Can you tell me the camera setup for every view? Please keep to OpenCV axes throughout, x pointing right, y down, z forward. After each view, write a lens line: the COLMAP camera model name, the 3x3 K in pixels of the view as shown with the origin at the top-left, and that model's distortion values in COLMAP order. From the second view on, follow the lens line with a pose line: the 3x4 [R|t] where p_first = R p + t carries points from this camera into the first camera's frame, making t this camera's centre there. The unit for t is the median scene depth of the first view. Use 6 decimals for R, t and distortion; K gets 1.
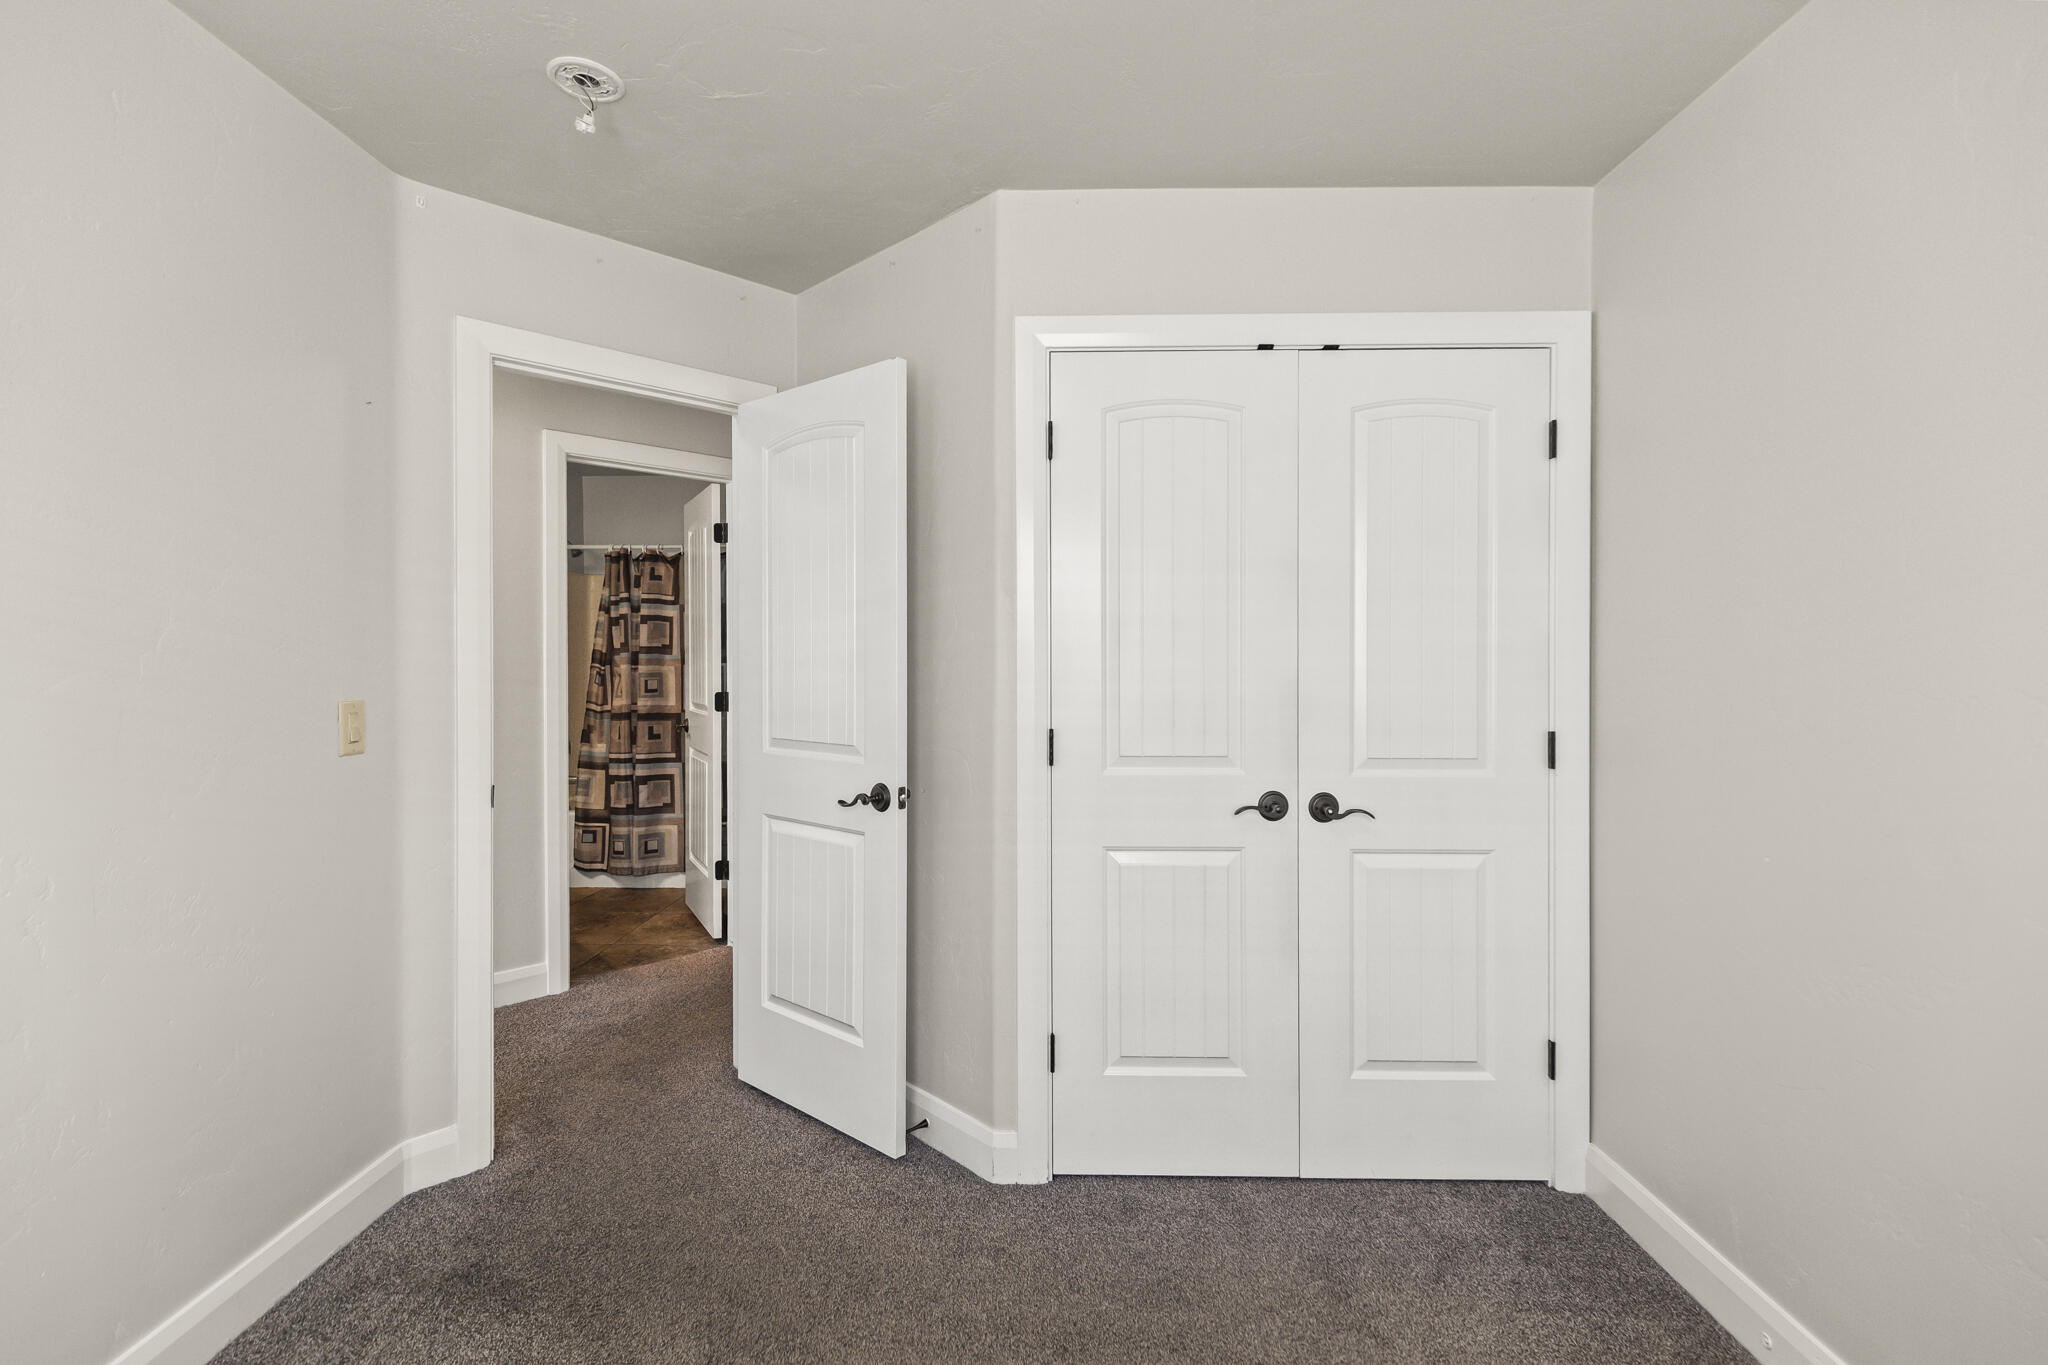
lens RADIAL K [[923.9, 0, 1021.4], [0, 923.9, 681.2], [0, 0, 1]] dist [0.004299, 0.000302]
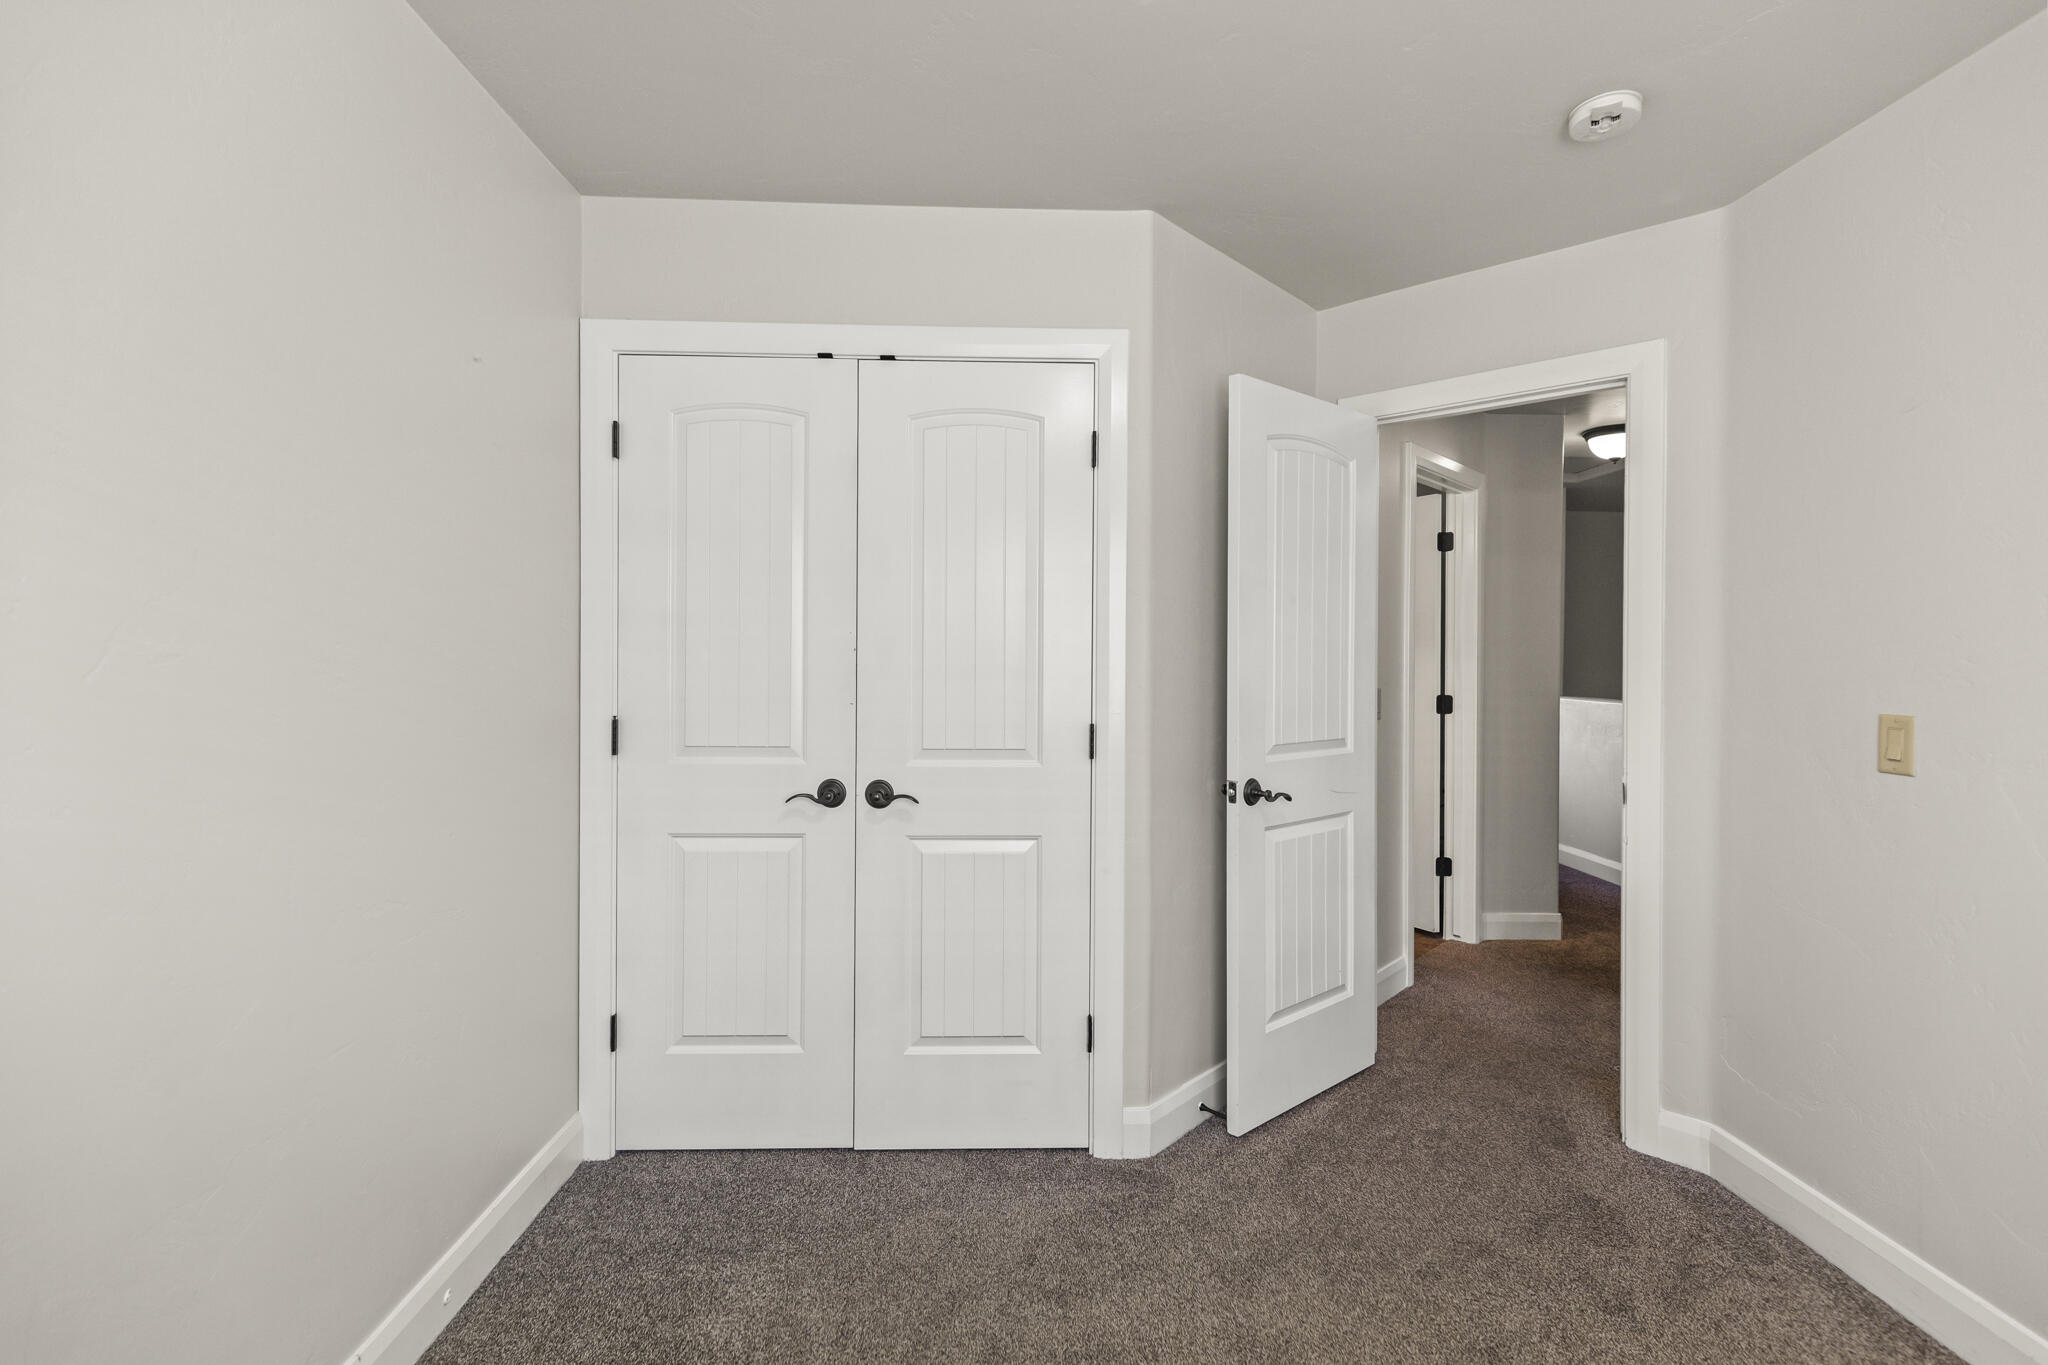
lens RADIAL K [[886.5, 0, 1025.3], [0, 886.5, 673.6], [0, 0, 1]] dist [-0.000524, -0.000063]
pose [[0.998703, 0.007399, 0.050366, 0.439344], [-0.007144, 0.999961, -0.005232, 0.002624], [-0.050403, 0.004865, 0.998717, -0.013066]]
